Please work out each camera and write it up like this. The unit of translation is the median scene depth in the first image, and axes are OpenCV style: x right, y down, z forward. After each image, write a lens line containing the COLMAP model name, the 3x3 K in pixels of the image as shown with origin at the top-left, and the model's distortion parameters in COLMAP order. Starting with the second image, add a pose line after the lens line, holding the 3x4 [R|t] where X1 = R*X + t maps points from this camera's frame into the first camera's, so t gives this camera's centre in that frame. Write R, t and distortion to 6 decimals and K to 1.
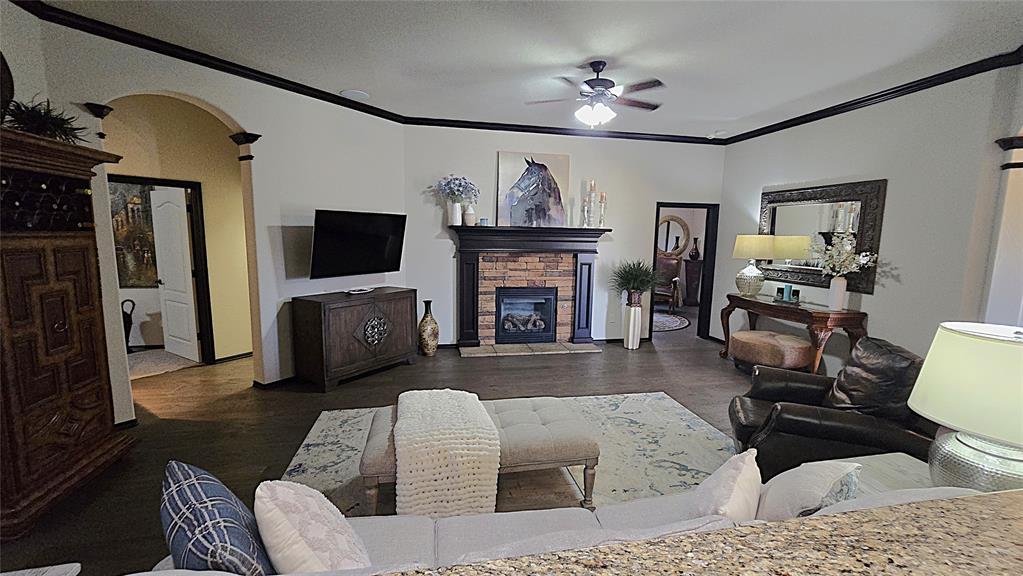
lens RADIAL K [[433.3, 0, 508.7], [0, 433.3, 289.5], [0, 0, 1]] dist [-0.000745, 0.000090]
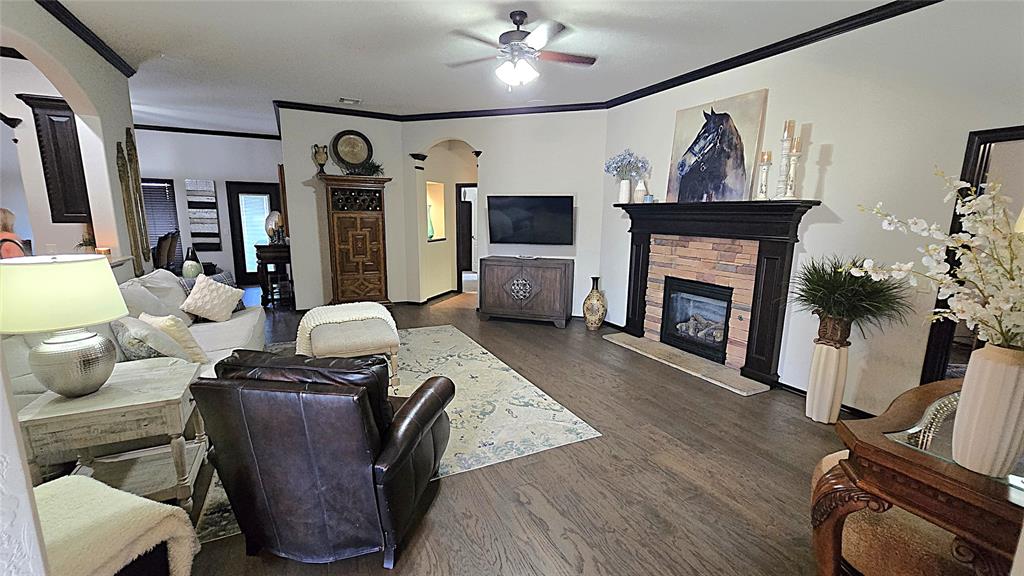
lens RADIAL K [[435.9, 0, 513.2], [0, 435.9, 289.5], [0, 0, 1]] dist [0.003932, 0.001703]
pose [[0.258298, 0.154096, -0.953696, 0.716676], [-0.129625, 0.983798, 0.123852, -0.045952], [0.957329, 0.091632, 0.274087, 0.489034]]
